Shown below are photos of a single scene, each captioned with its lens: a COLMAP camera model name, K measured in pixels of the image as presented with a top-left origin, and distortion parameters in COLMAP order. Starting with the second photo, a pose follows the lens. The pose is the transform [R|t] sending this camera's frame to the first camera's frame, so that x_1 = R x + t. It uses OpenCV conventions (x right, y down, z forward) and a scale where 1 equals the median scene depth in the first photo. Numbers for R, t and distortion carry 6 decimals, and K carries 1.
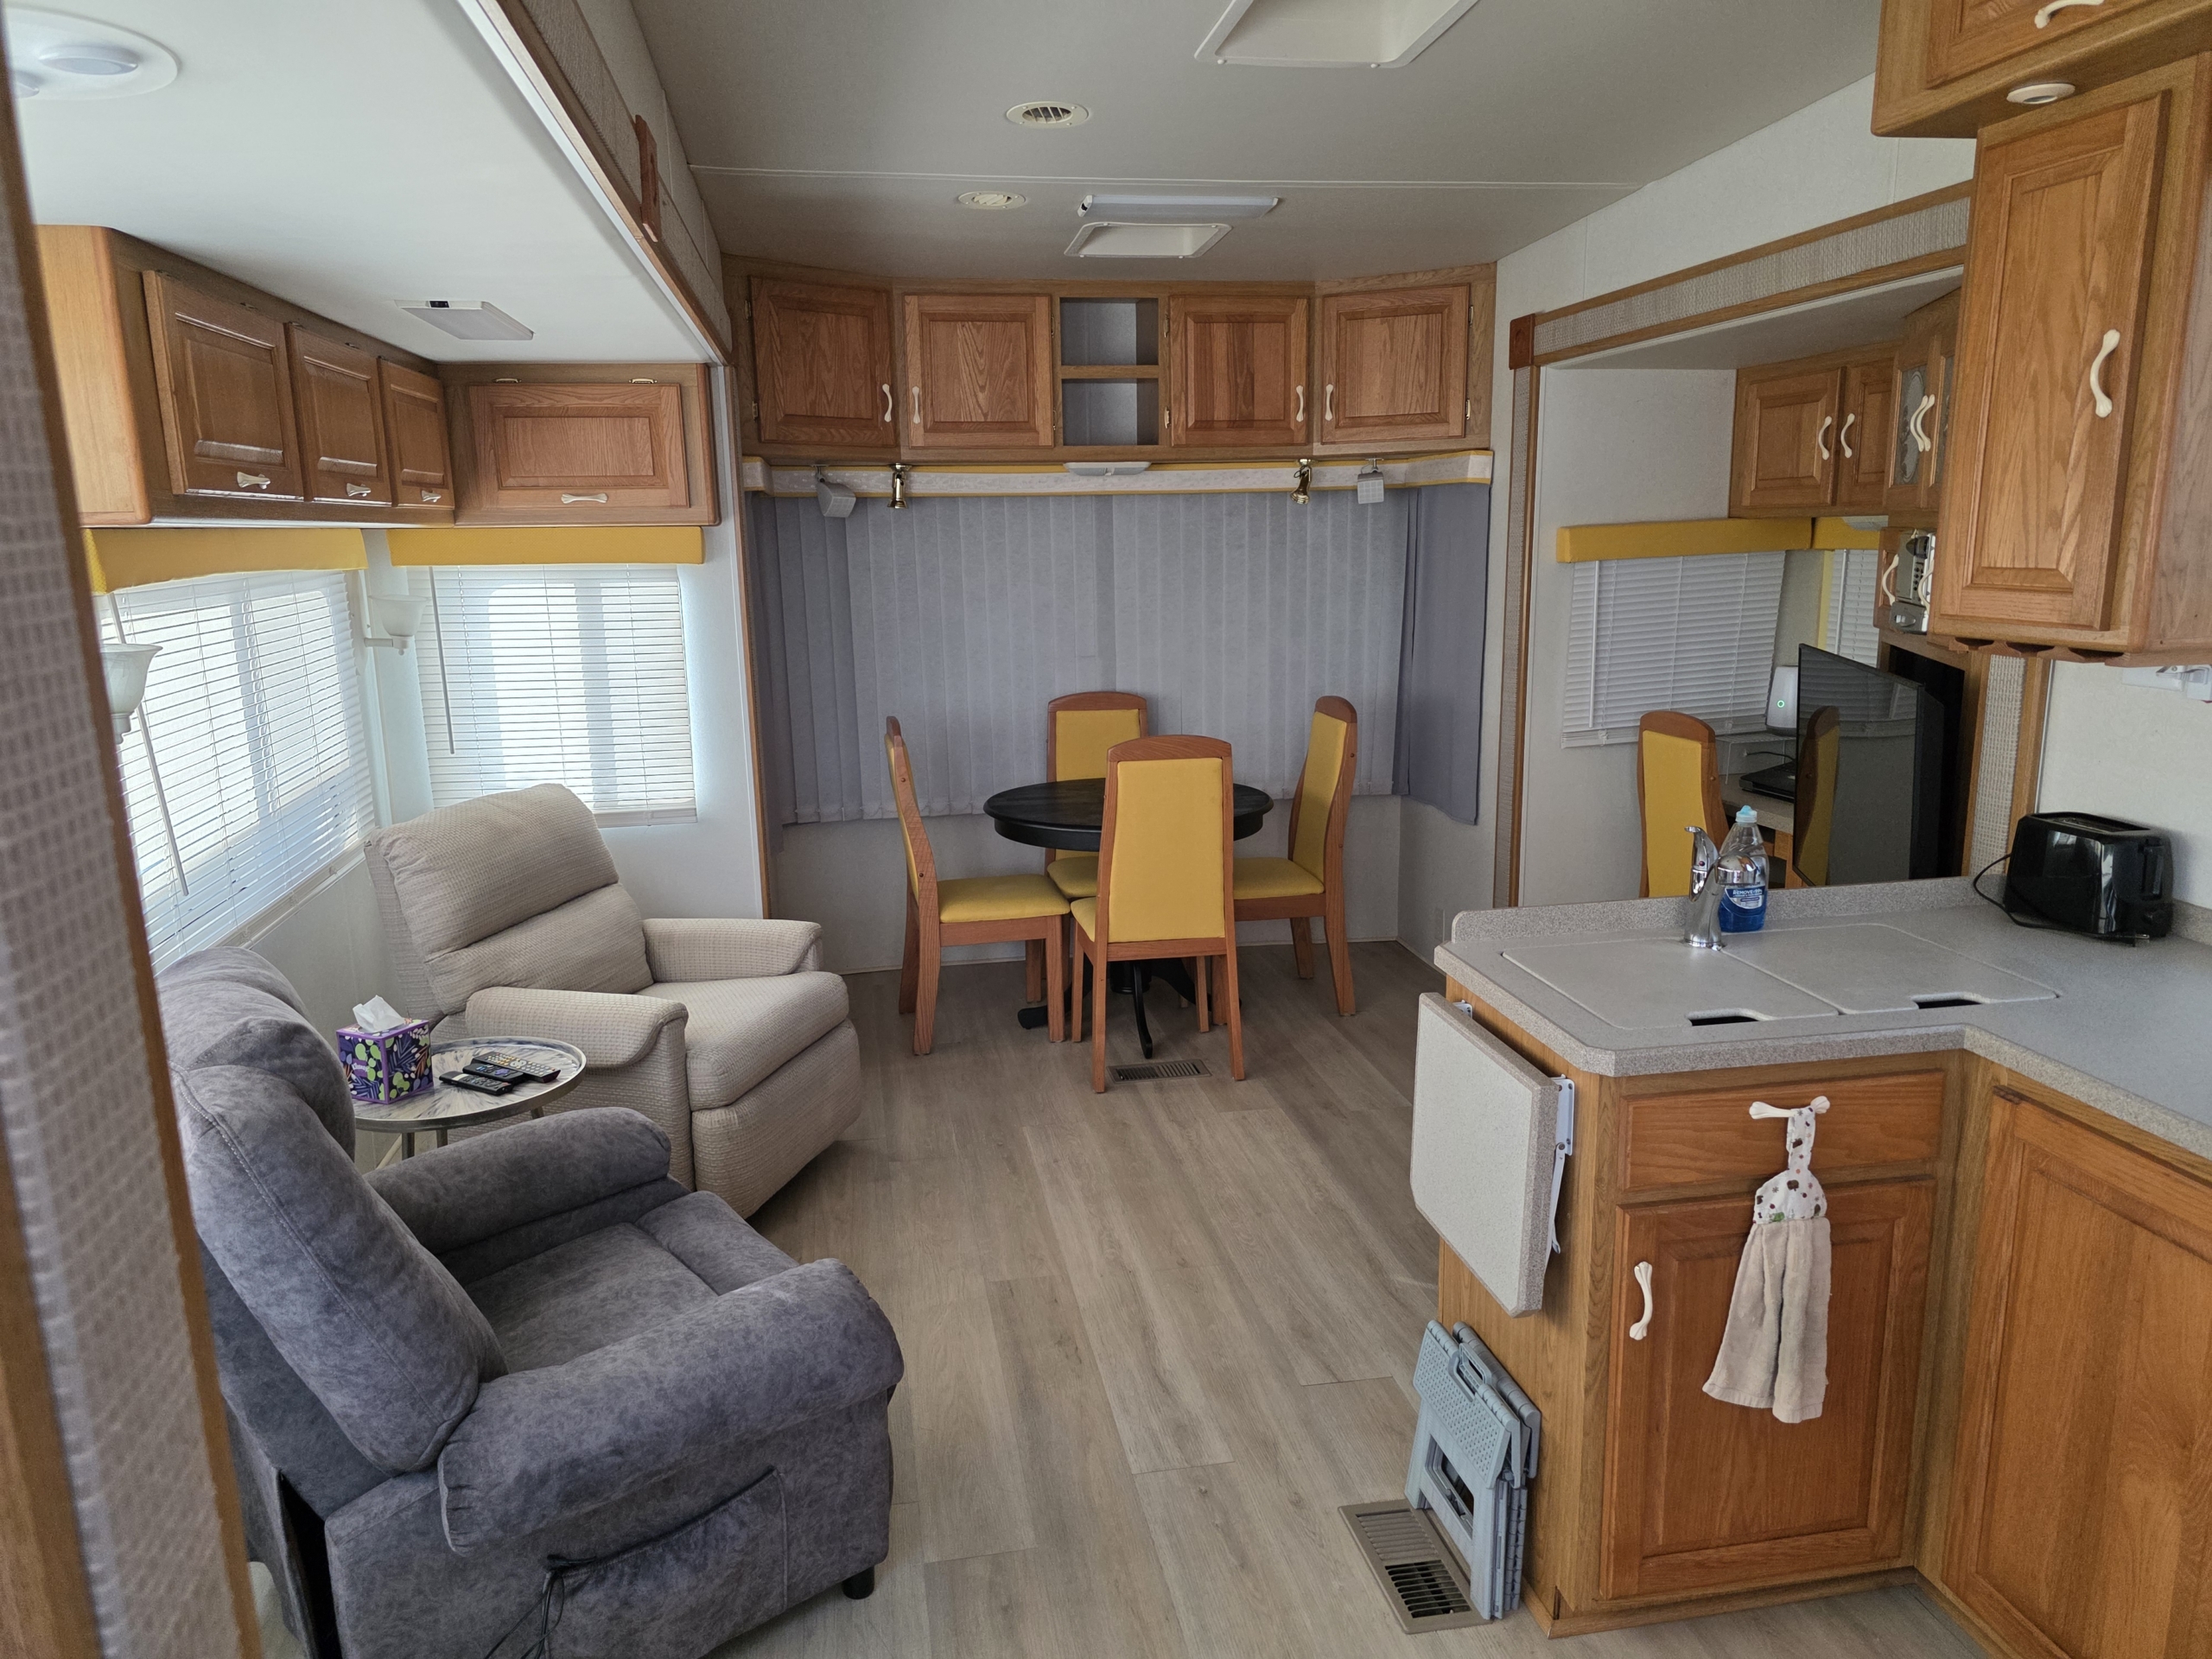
lens RADIAL K [[1484.0, 0, 1094.8], [0, 1484.0, 851.2], [0, 0, 1]] dist [0.053570, -0.046482]
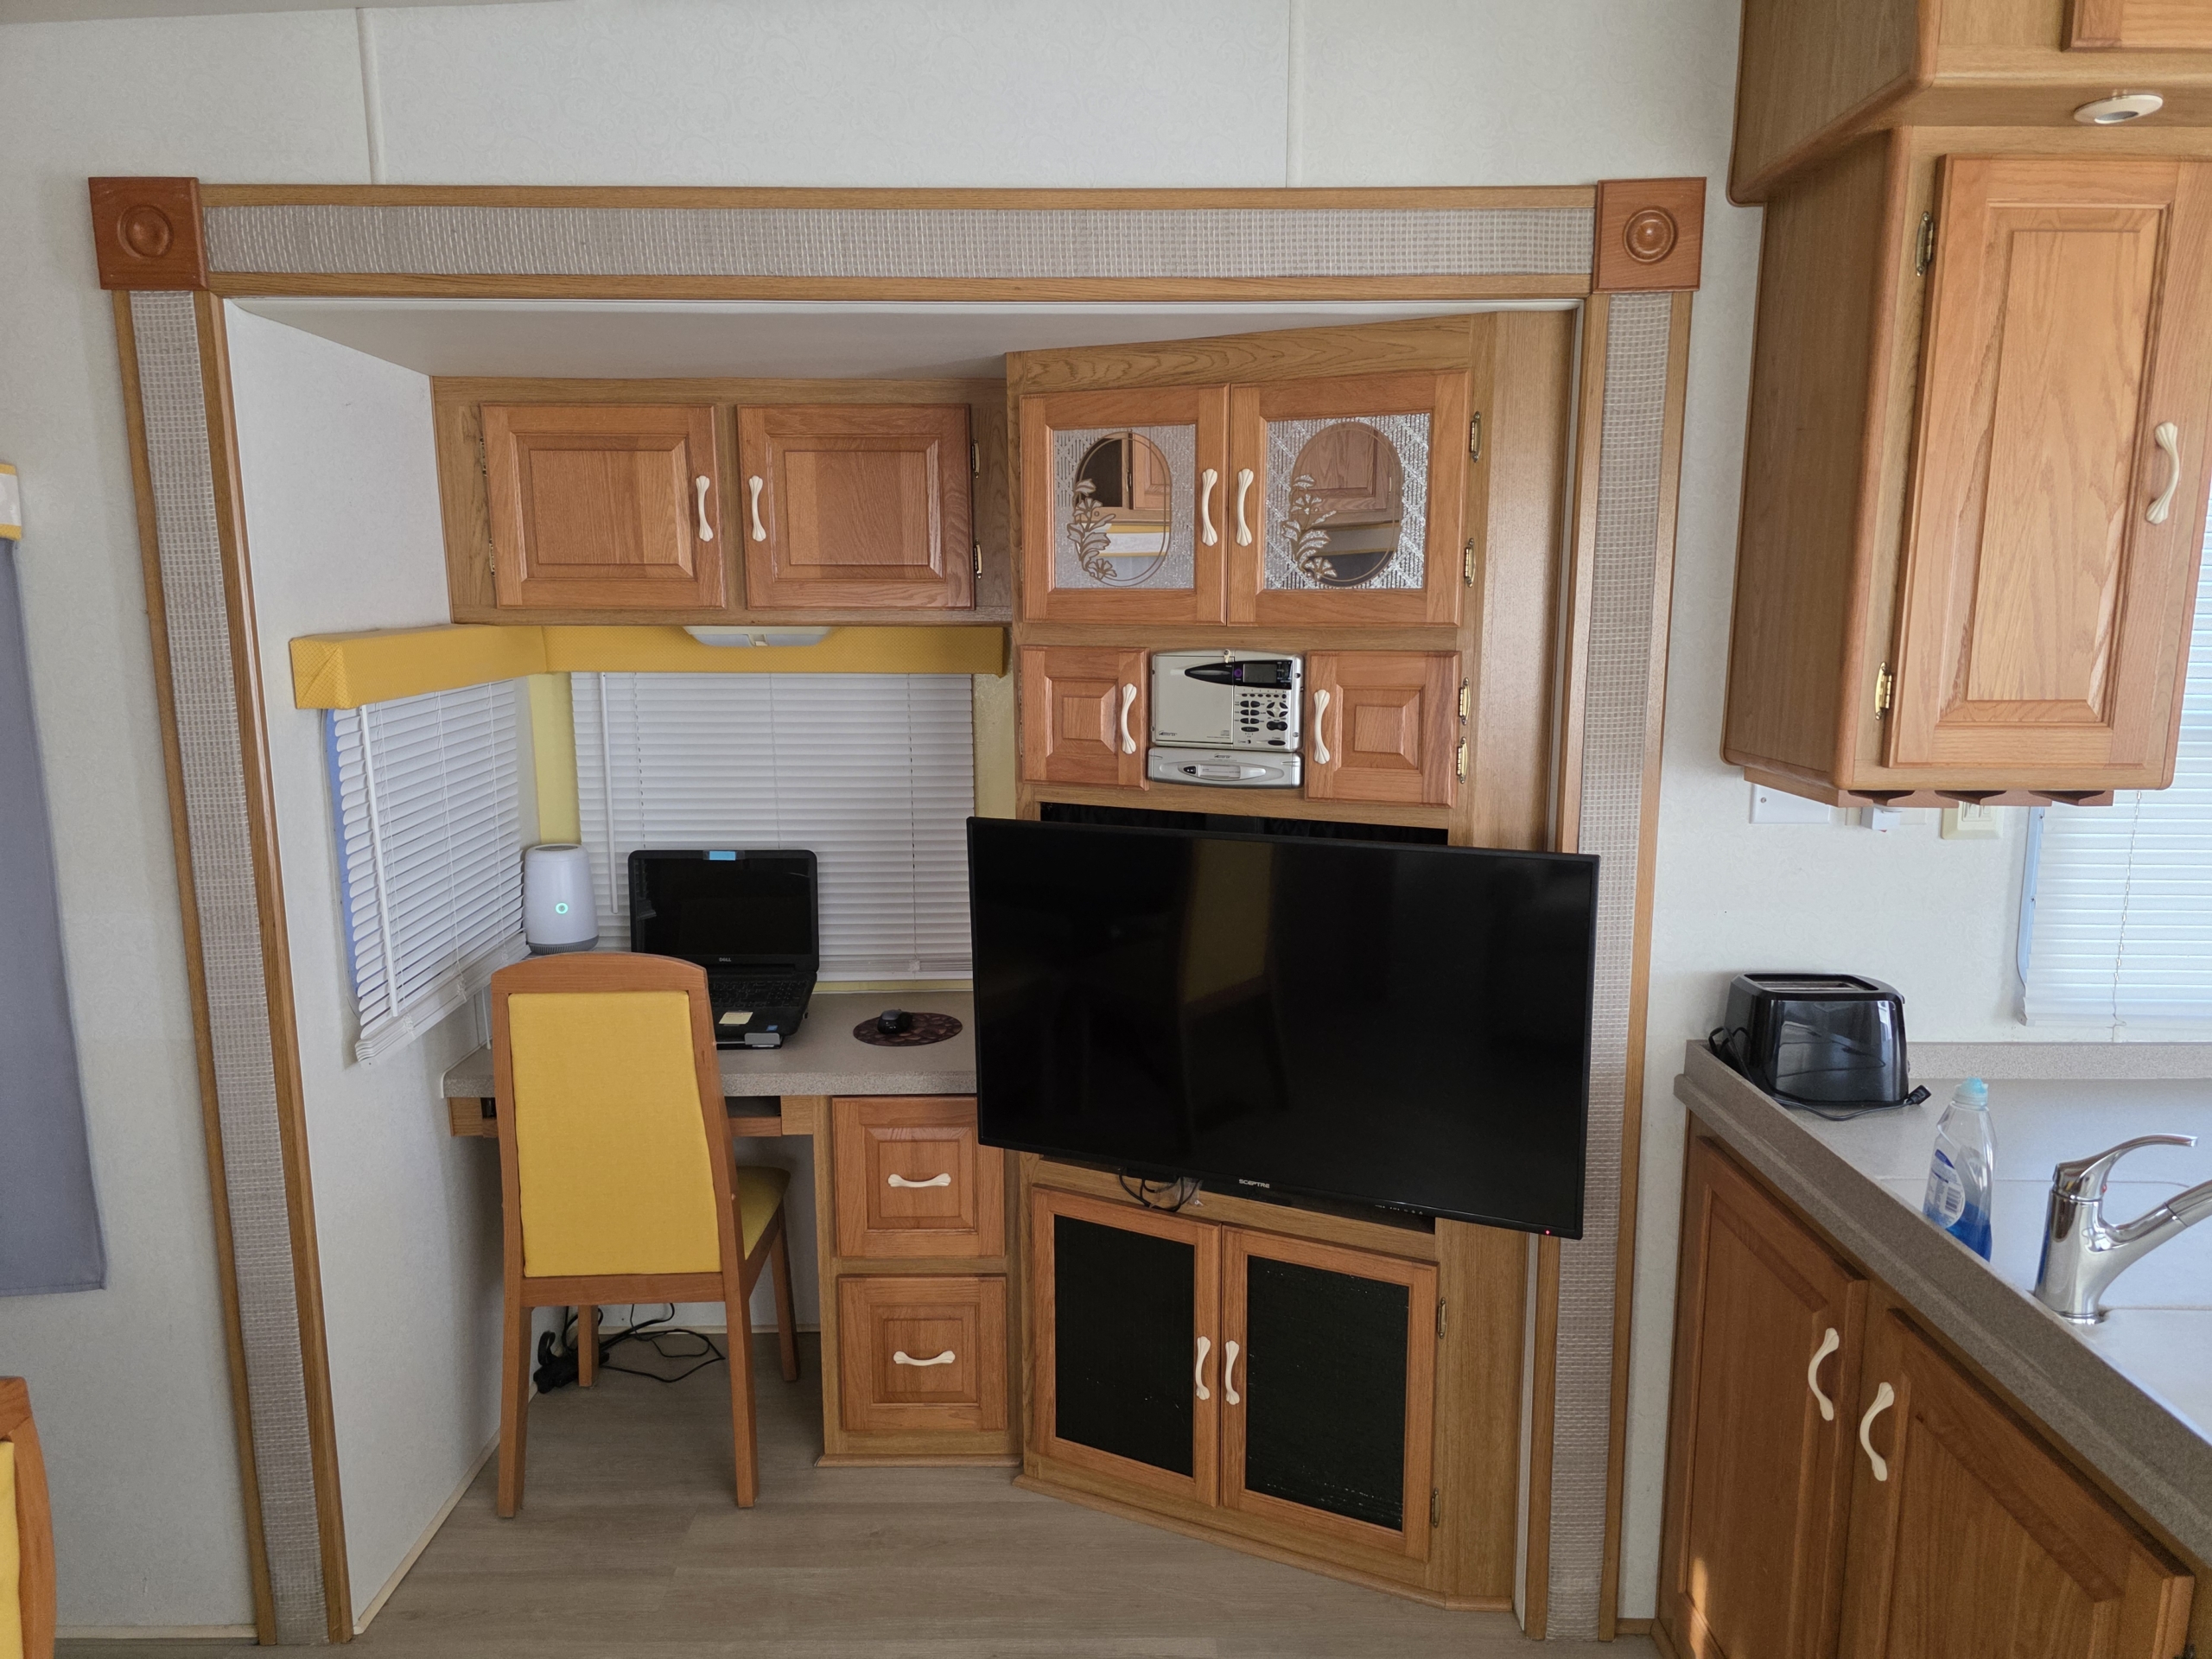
lens RADIAL K [[1484.0, 0, 1114.6], [0, 1484.0, 846.1], [0, 0, 1]] dist [0.053570, -0.046482]
pose [[0.167525, -0.139497, 0.975949, -0.238930], [0.205505, 0.973134, 0.103819, -0.266420], [-0.964211, 0.183170, 0.191692, 1.197189]]
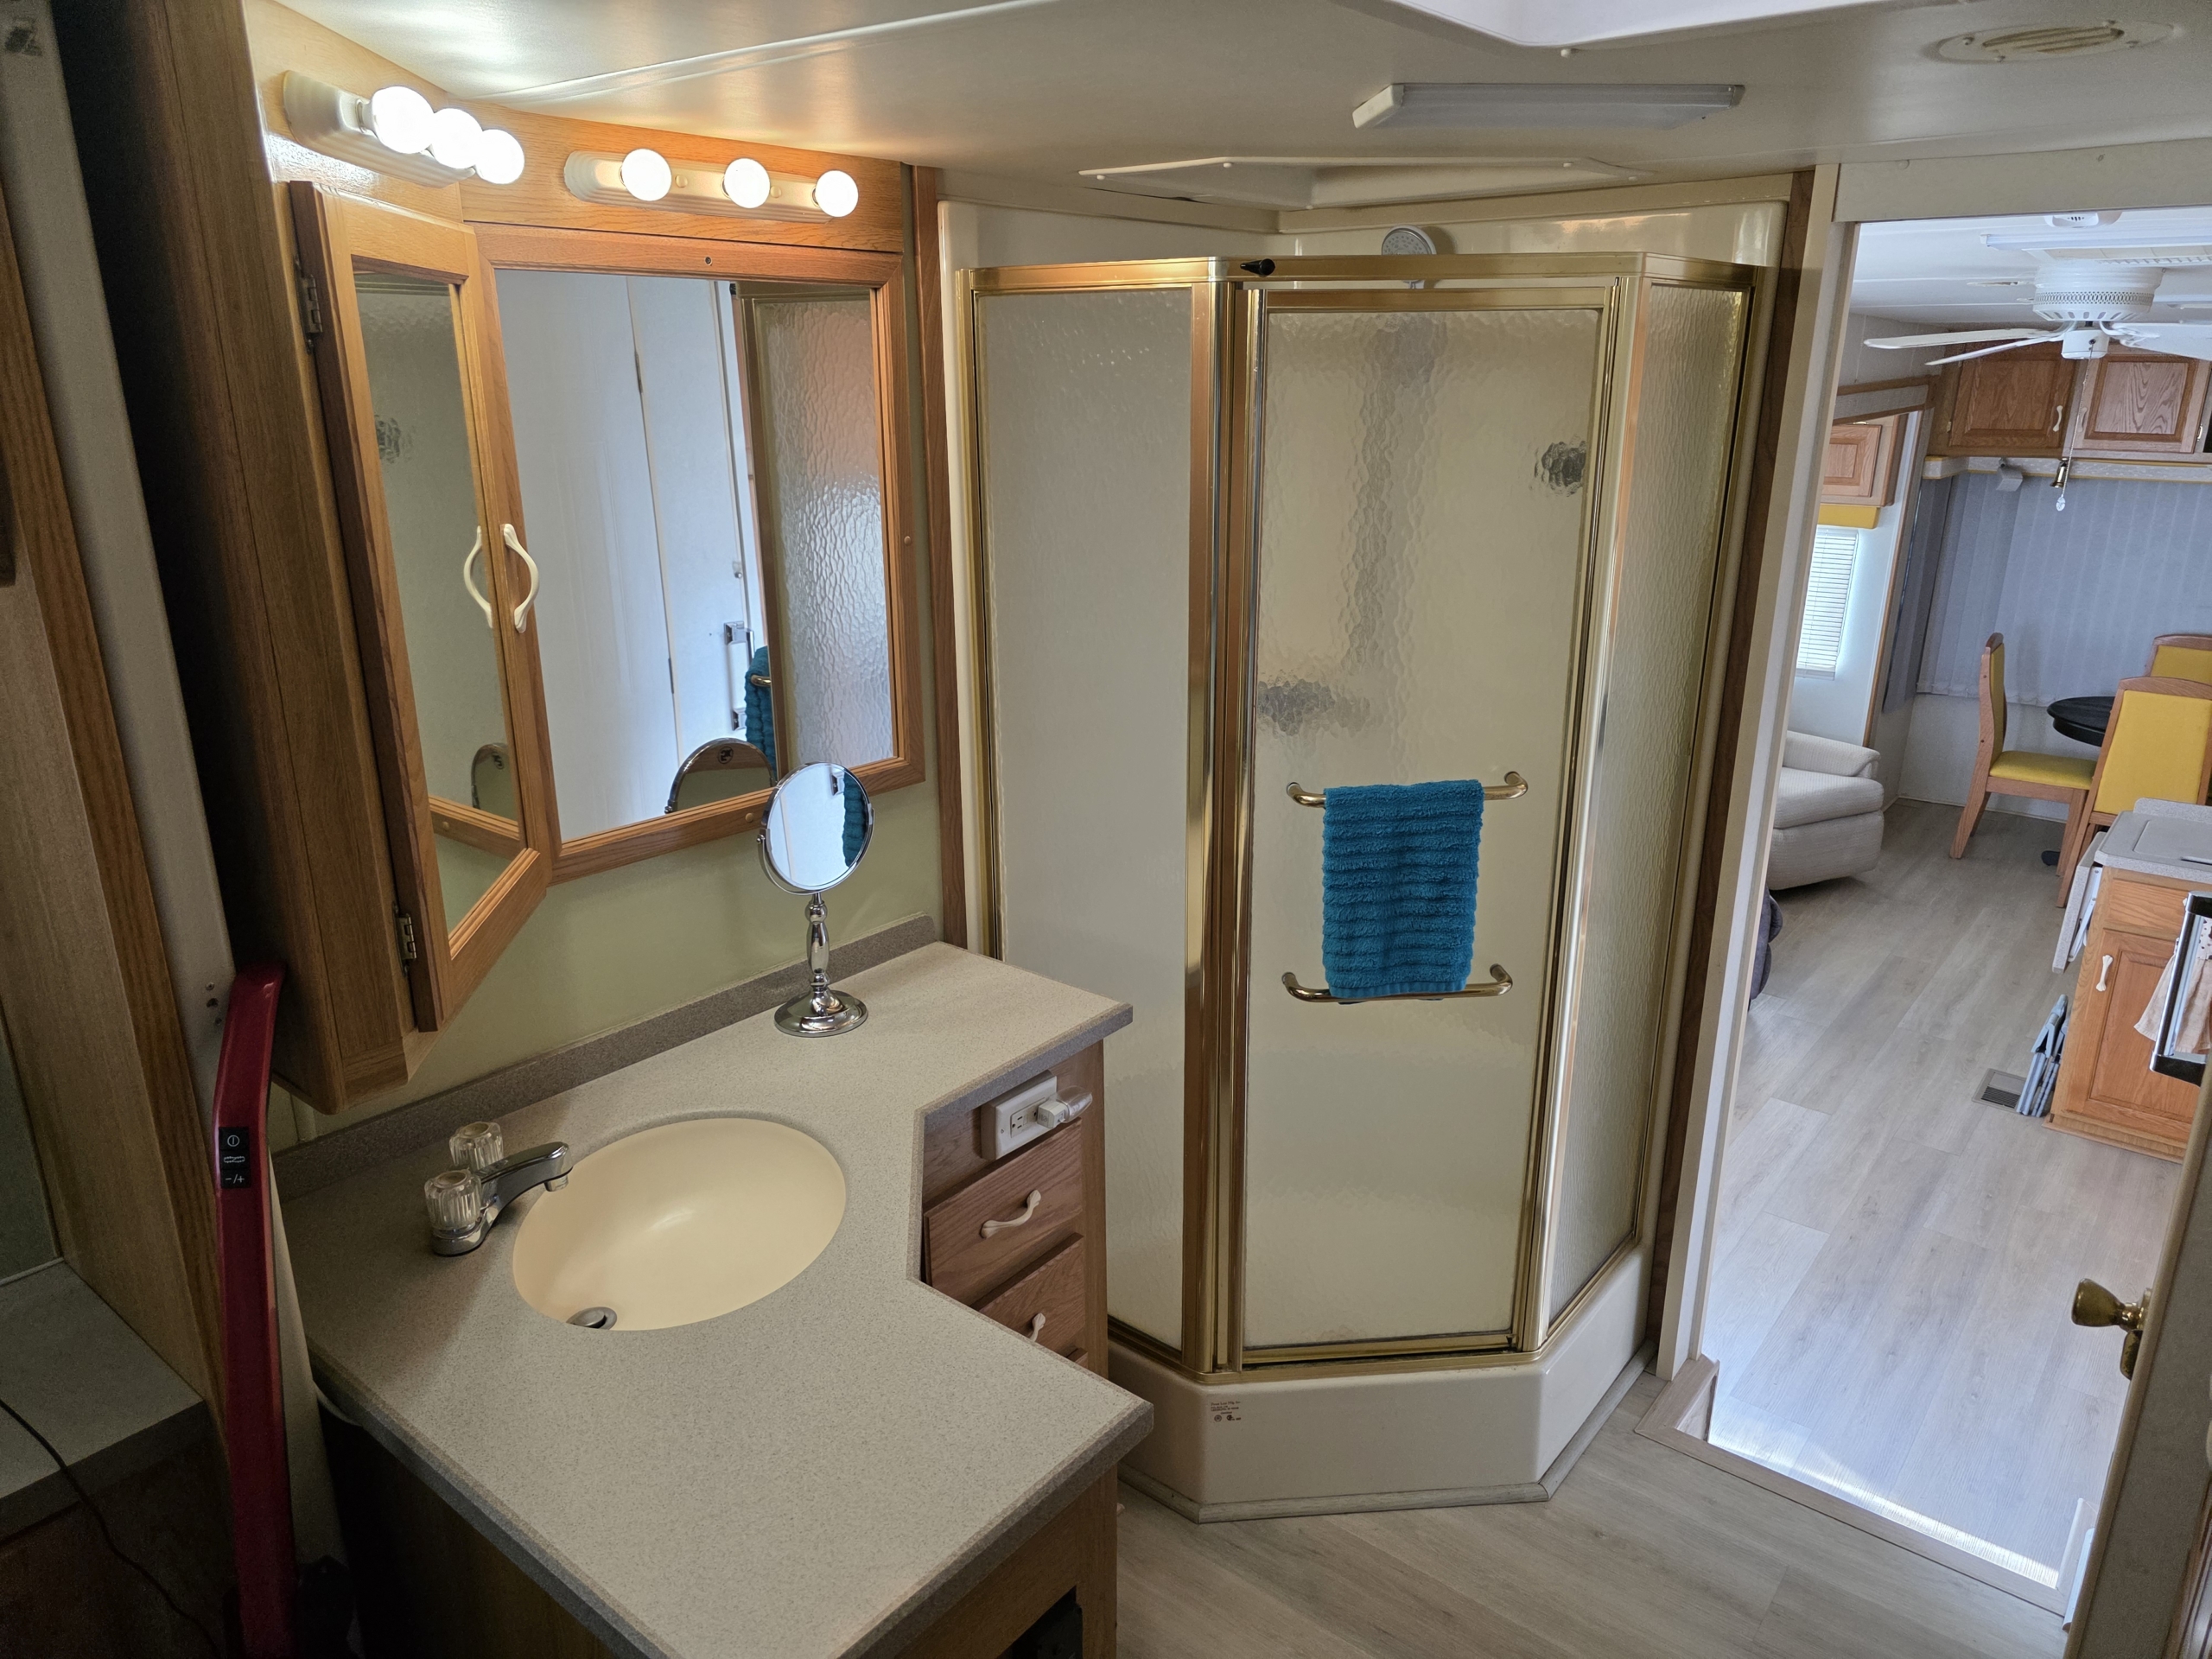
lens RADIAL K [[1484.0, 0, 1115.7], [0, 1484.0, 839.5], [0, 0, 1]] dist [0.053570, -0.046482]
pose [[0.658892, 0.254592, -0.707845, 0.751147], [-0.170852, 0.967042, 0.188782, -0.046333], [0.732578, -0.003450, 0.680674, -1.264810]]
